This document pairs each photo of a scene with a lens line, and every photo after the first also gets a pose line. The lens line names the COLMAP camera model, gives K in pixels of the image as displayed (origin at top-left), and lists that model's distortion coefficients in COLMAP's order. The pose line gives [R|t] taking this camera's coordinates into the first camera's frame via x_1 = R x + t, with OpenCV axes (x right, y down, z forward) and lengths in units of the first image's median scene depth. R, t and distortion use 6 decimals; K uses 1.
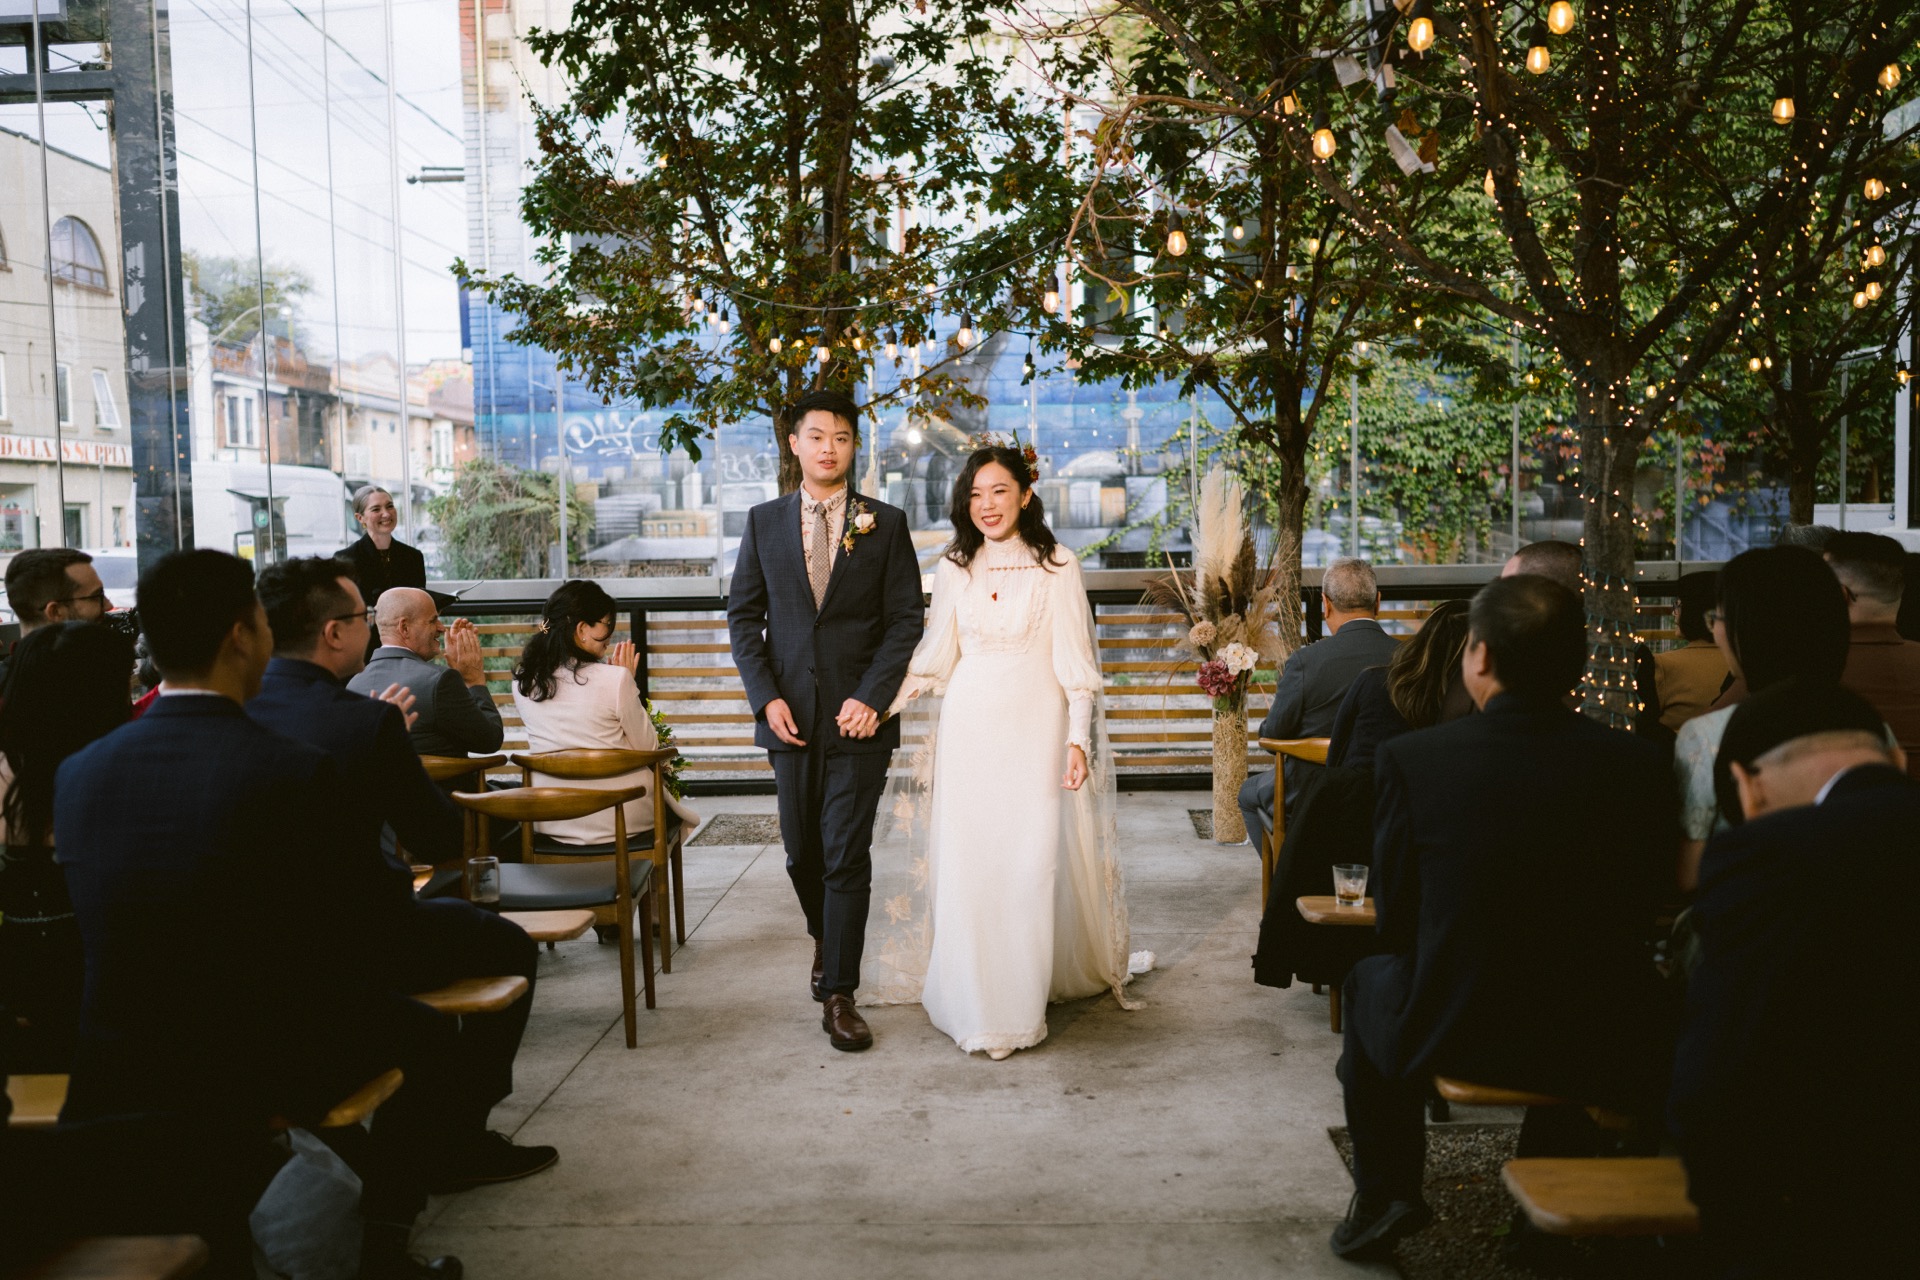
lens RADIAL K [[1797.5, 0, 960.0], [0, 1797.5, 640.0], [0, 0, 1]] dist [0.000829, 0.010378]
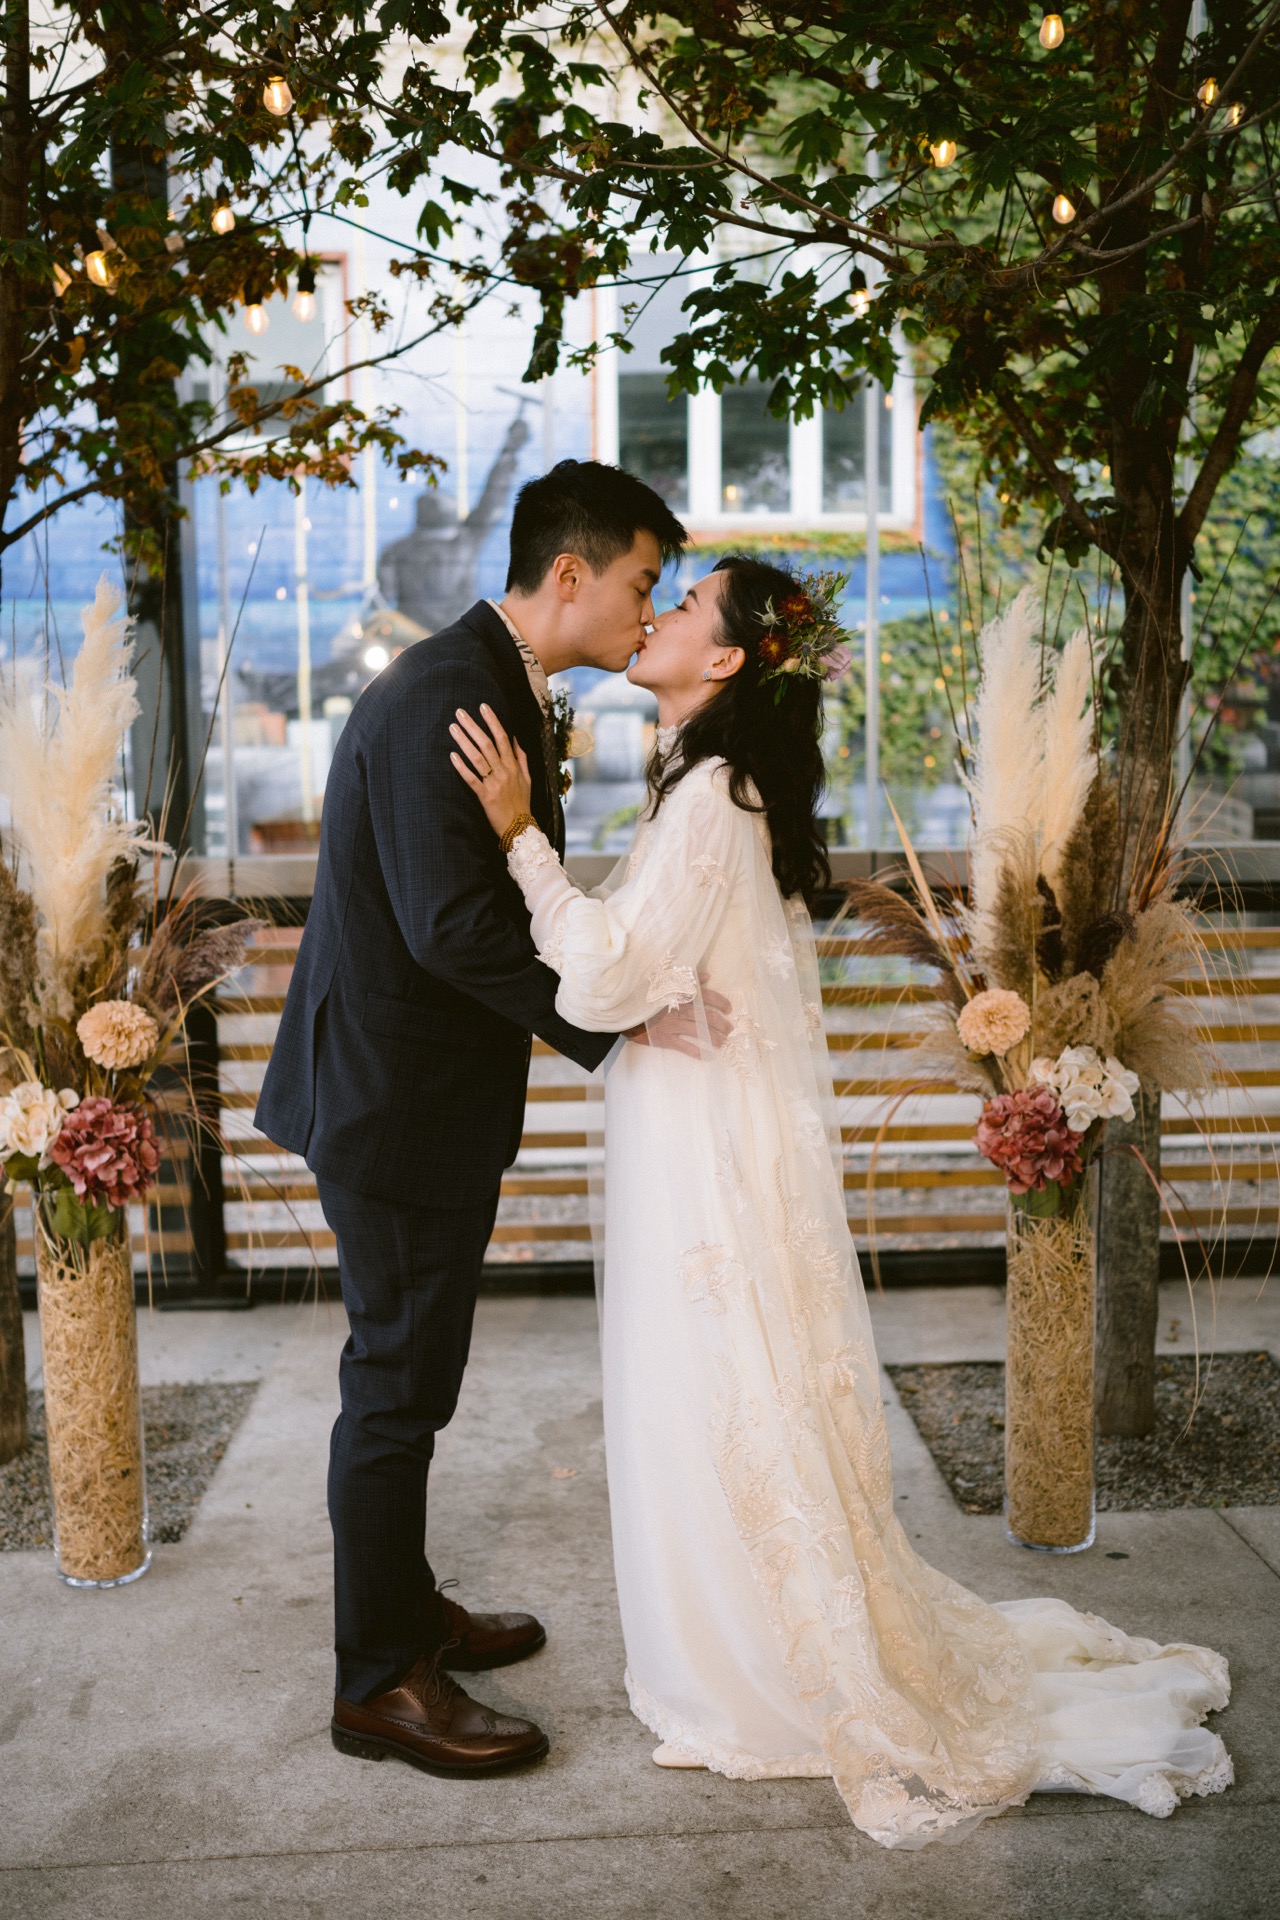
lens RADIAL K [[1771.5, 0, 641.2], [0, 1771.5, 968.0], [0, 0, 1]] dist [0.003739, -0.008427]
pose [[0.995154, -0.005129, 0.098196, 0.020628], [0.001767, 0.999410, 0.034298, -0.027551], [-0.098314, -0.033958, 0.994576, 0.604909]]
